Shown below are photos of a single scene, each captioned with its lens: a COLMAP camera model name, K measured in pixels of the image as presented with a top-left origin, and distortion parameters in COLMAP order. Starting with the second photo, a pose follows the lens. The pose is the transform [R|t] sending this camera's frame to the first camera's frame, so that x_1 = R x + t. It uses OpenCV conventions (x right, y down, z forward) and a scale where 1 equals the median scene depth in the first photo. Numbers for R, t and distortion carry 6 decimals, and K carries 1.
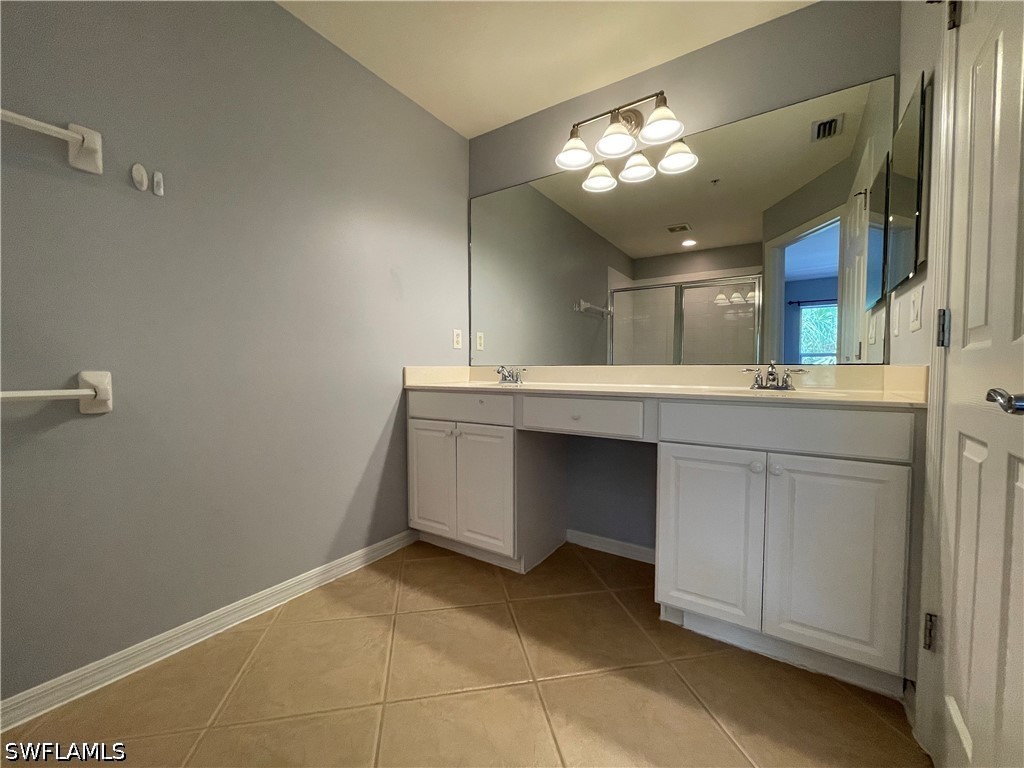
lens RADIAL K [[415.2, 0, 509.1], [0, 415.2, 386.9], [0, 0, 1]] dist [0.000440, 0.000451]
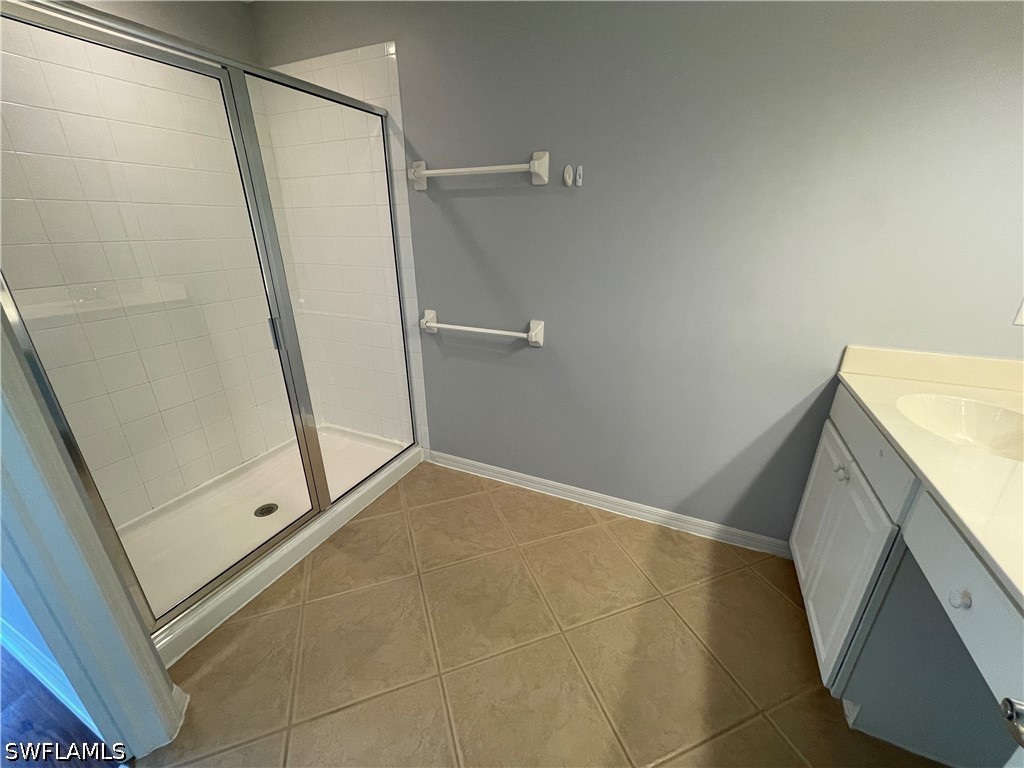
lens RADIAL K [[415.2, 0, 509.1], [0, 415.2, 386.9], [0, 0, 1]] dist [0.000440, 0.000451]
pose [[0.152141, 0.357151, -0.921573, 0.377388], [-0.031911, 0.933716, 0.356589, -0.251220], [0.987844, -0.024844, 0.153453, 0.436169]]
